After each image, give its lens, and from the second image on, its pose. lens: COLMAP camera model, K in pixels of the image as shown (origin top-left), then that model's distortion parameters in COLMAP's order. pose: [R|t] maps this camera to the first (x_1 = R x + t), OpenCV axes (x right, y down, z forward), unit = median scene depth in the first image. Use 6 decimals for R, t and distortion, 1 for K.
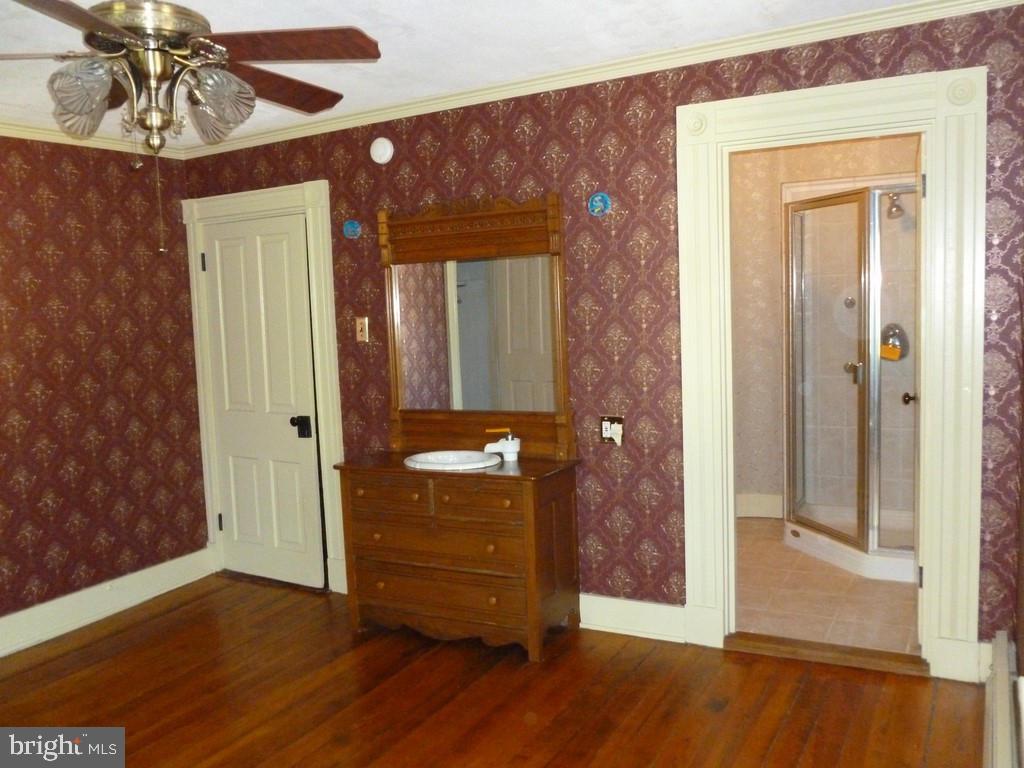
lens RADIAL K [[871.1, 0, 513.1], [0, 871.1, 378.7], [0, 0, 1]] dist [-0.036890, 0.010898]
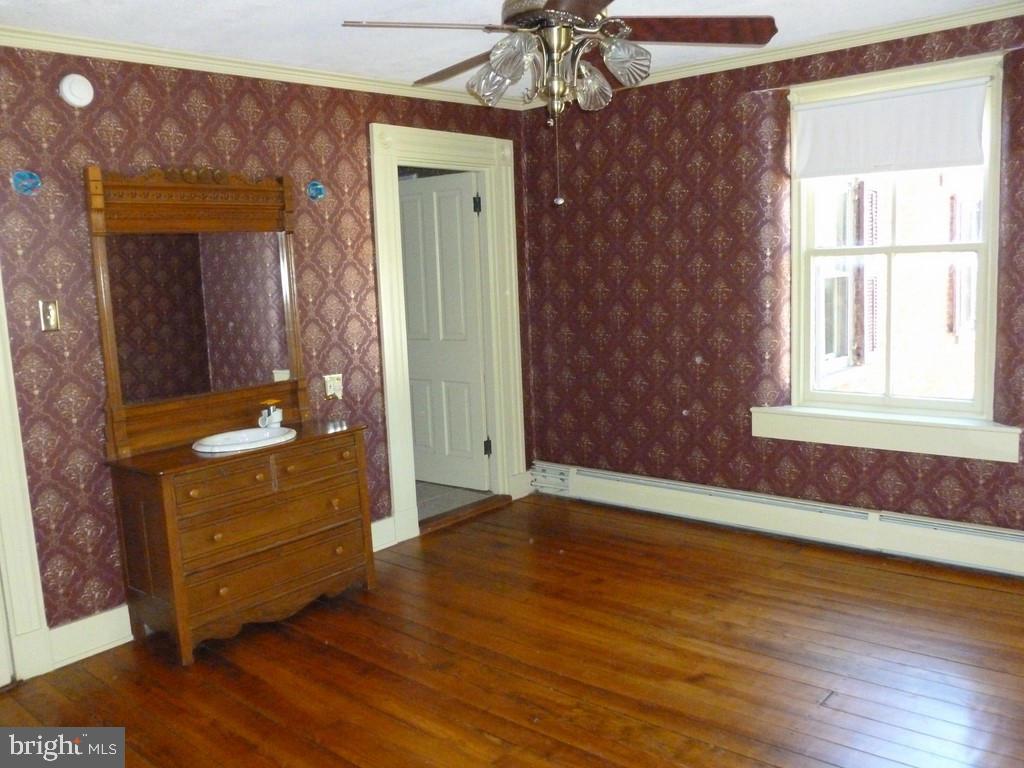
lens RADIAL K [[871.1, 0, 512.5], [0, 871.1, 380.1], [0, 0, 1]] dist [-0.036890, 0.010898]
pose [[0.219133, -0.095715, 0.970989, -0.961702], [0.126434, 0.989571, 0.069014, -0.000437], [-0.967469, 0.107642, 0.228949, 0.503210]]
